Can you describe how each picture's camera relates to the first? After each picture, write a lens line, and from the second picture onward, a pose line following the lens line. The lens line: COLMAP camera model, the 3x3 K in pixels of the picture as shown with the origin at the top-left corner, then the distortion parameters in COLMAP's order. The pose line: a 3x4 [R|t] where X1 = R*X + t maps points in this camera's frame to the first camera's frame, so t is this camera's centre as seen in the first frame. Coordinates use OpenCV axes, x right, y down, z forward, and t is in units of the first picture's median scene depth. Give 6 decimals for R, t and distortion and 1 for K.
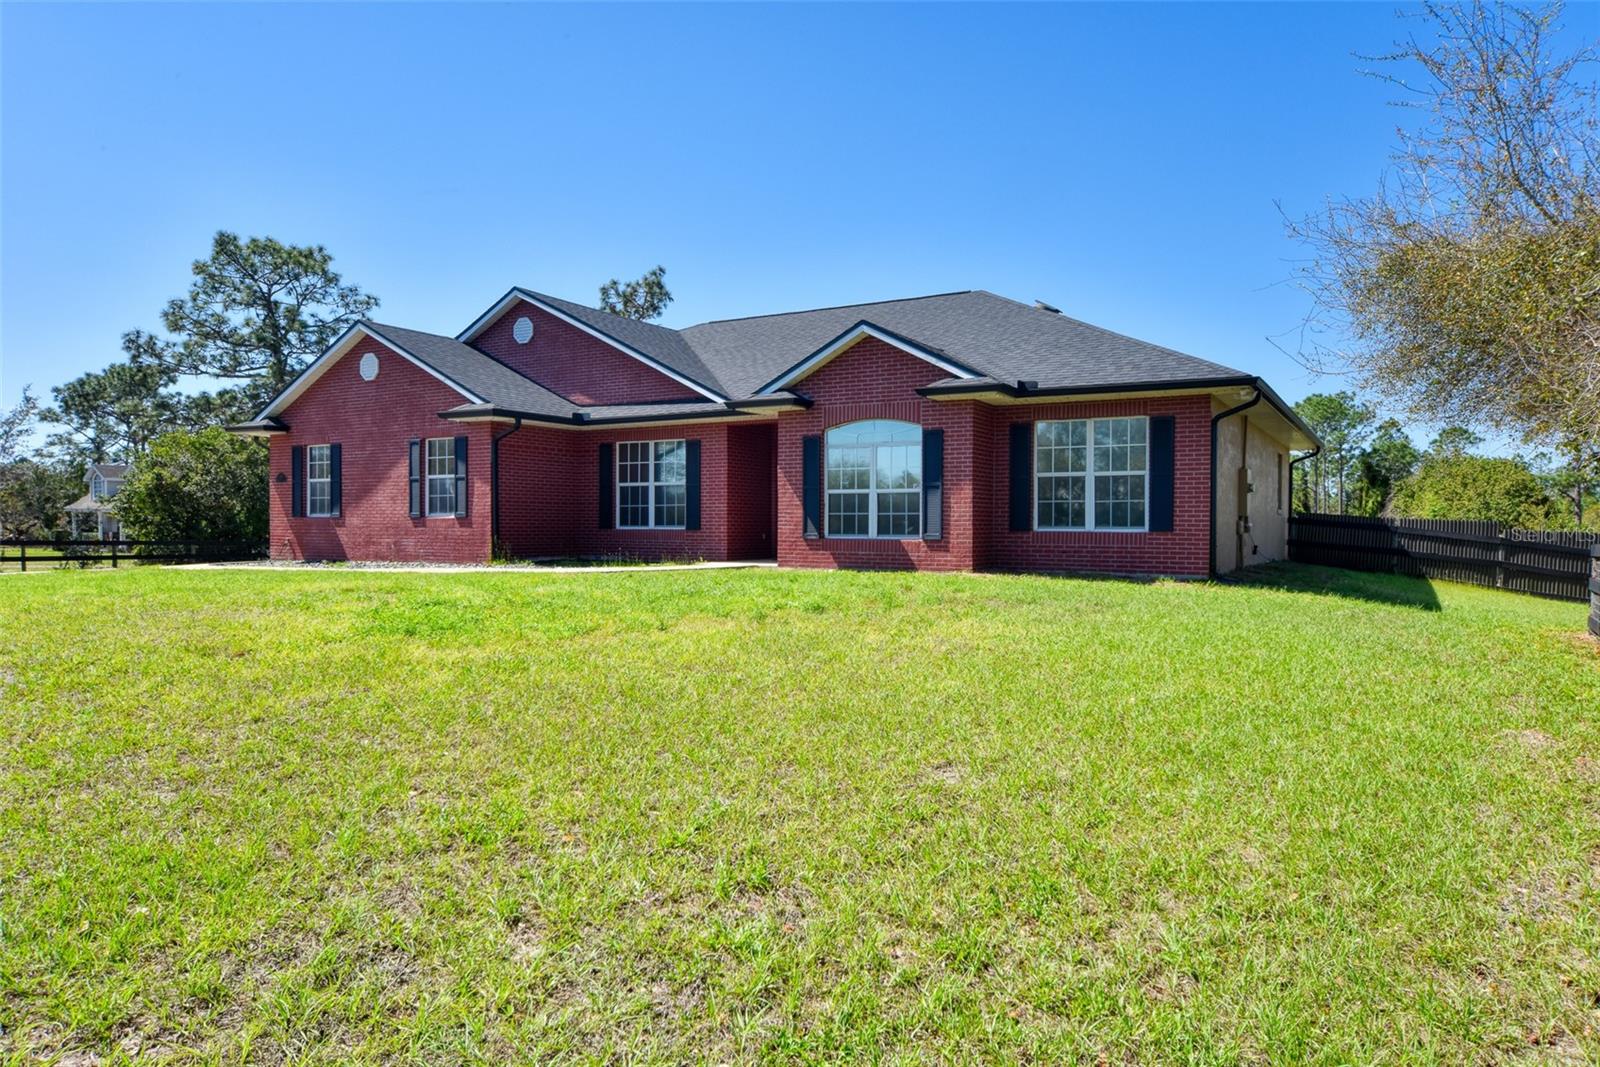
lens RADIAL K [[1037.1, 0, 800.0], [0, 1037.1, 533.5], [0, 0, 1]] dist [0.009792, 0.000717]
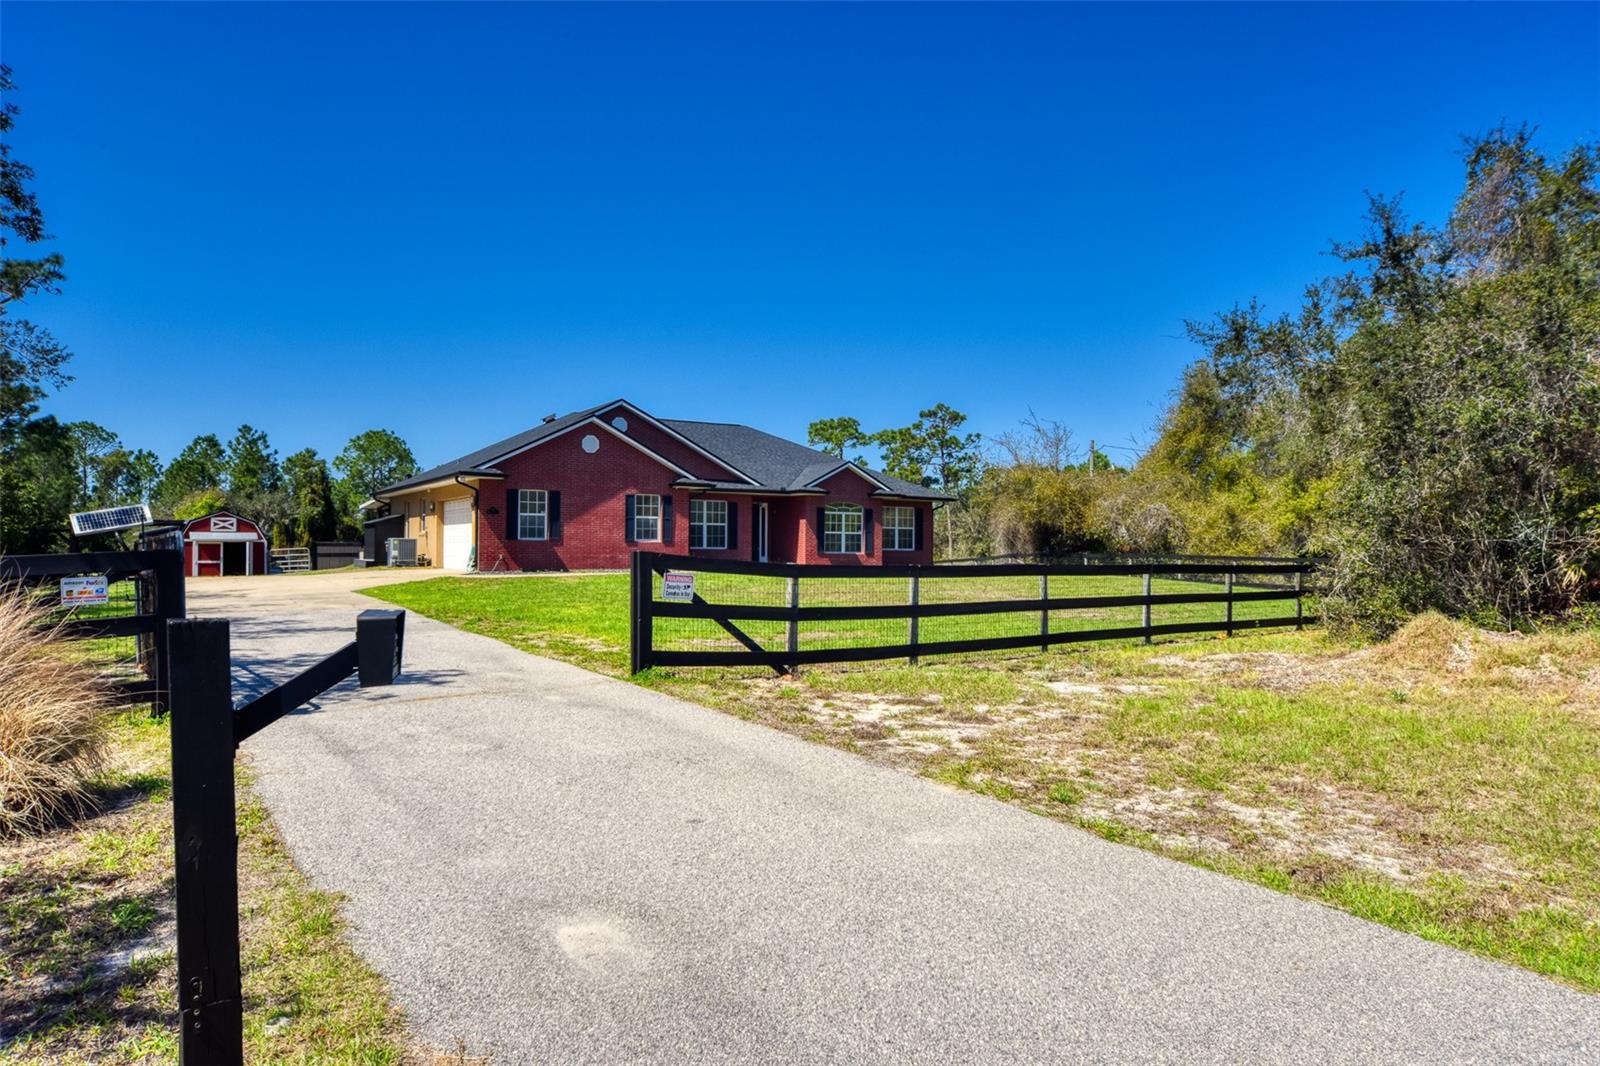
lens RADIAL K [[1037.1, 0, 800.0], [0, 1037.1, 533.0], [0, 0, 1]] dist [0.009792, 0.000717]
pose [[0.463118, 0.013627, 0.886192, -1.791190], [-0.000920, 0.999889, -0.014894, -0.004996], [-0.886296, 0.006082, 0.463079, 0.006821]]
